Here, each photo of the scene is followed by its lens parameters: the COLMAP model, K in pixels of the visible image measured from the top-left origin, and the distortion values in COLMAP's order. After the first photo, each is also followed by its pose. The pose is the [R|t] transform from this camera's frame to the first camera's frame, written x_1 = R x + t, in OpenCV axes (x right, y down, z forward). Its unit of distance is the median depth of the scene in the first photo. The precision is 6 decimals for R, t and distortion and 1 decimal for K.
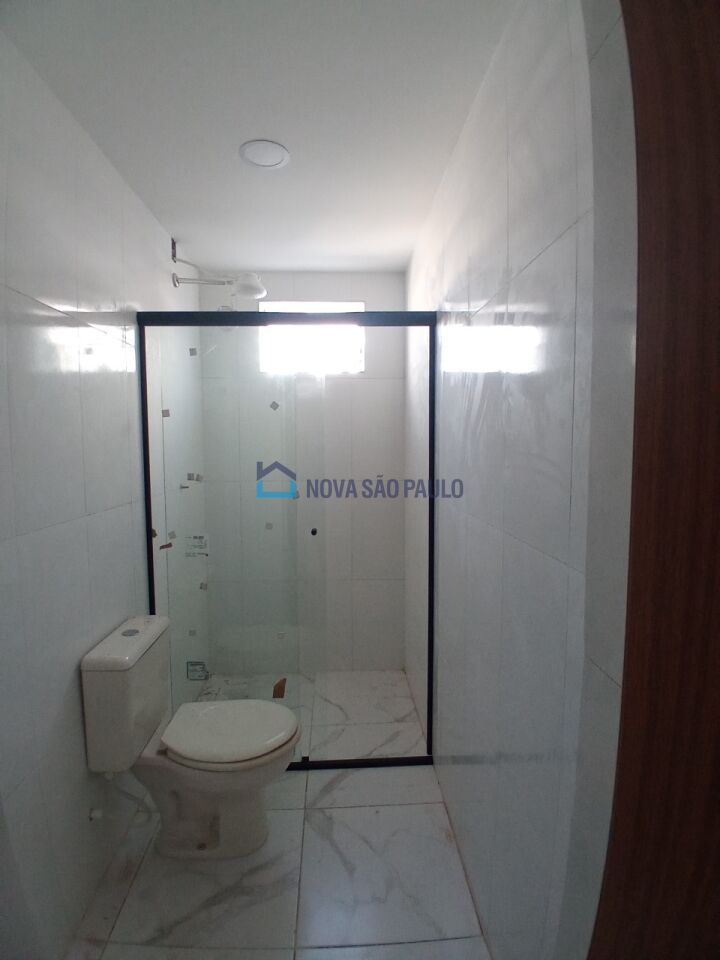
lens RADIAL K [[466.8, 0, 359.1], [0, 466.8, 476.5], [0, 0, 1]] dist [-0.030036, -0.007270]
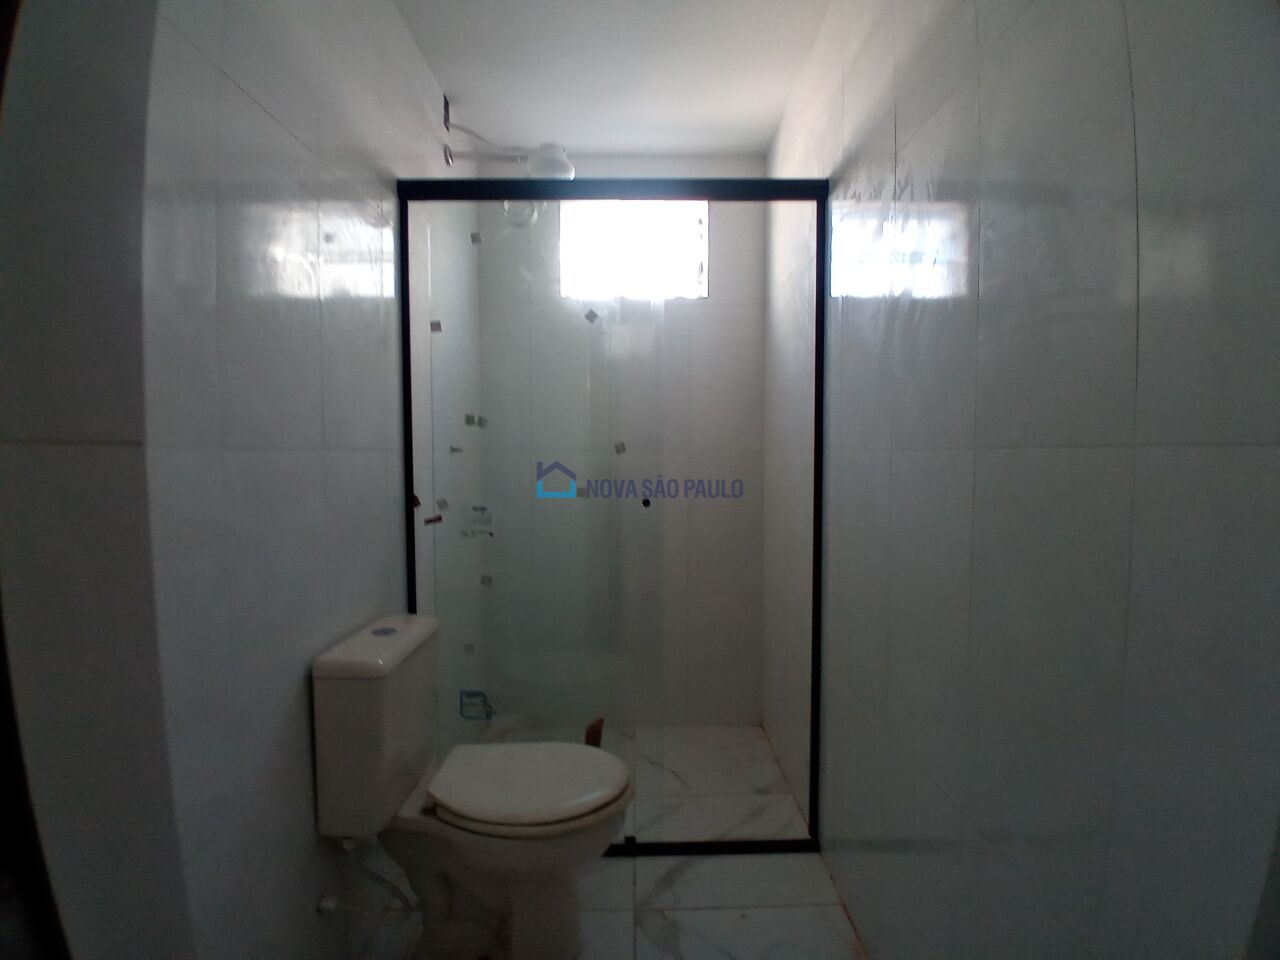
lens RADIAL K [[622.3, 0, 647.2], [0, 622.3, 487.5], [0, 0, 1]] dist [-0.030036, -0.007270]
pose [[0.999451, 0.002878, -0.032993, -0.067937], [-0.003559, 0.999782, -0.020595, 0.119441], [0.032927, 0.020701, 0.999243, 0.088181]]
